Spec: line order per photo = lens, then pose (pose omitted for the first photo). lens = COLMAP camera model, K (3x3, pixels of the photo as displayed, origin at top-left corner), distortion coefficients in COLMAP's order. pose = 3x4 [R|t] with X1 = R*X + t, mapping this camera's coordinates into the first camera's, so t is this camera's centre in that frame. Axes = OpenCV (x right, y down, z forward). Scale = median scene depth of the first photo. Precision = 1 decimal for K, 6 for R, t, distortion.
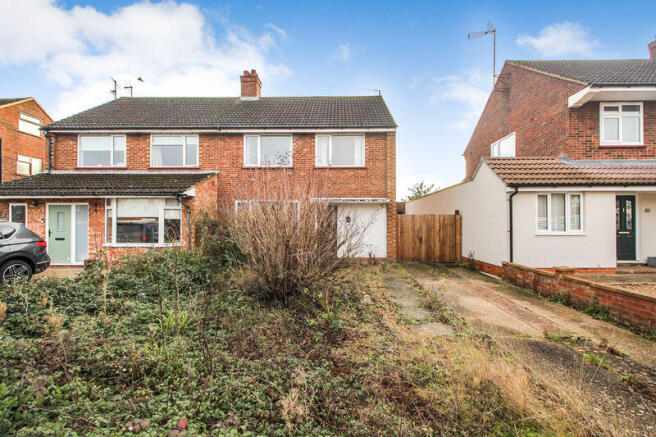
lens RADIAL K [[303.9, 0, 331.9], [0, 303.9, 219.4], [0, 0, 1]] dist [0.001849, -0.001126]
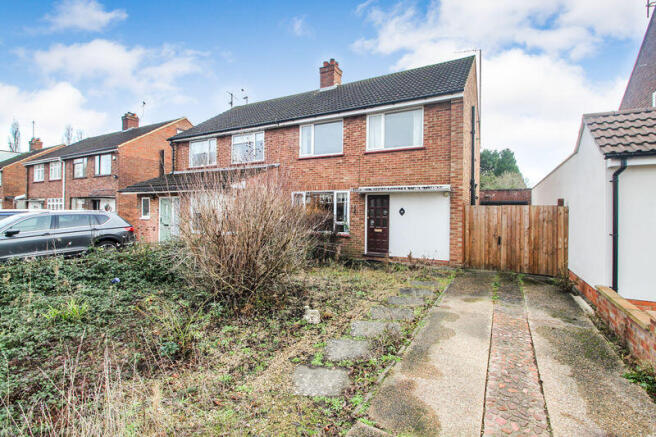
lens RADIAL K [[303.9, 0, 333.3], [0, 303.9, 208.0], [0, 0, 1]] dist [0.001849, -0.001126]
pose [[0.889191, 0.002944, -0.457527, 0.269235], [-0.004933, 0.999983, -0.003154, -0.006010], [0.457510, 0.005062, 0.889190, 0.170562]]
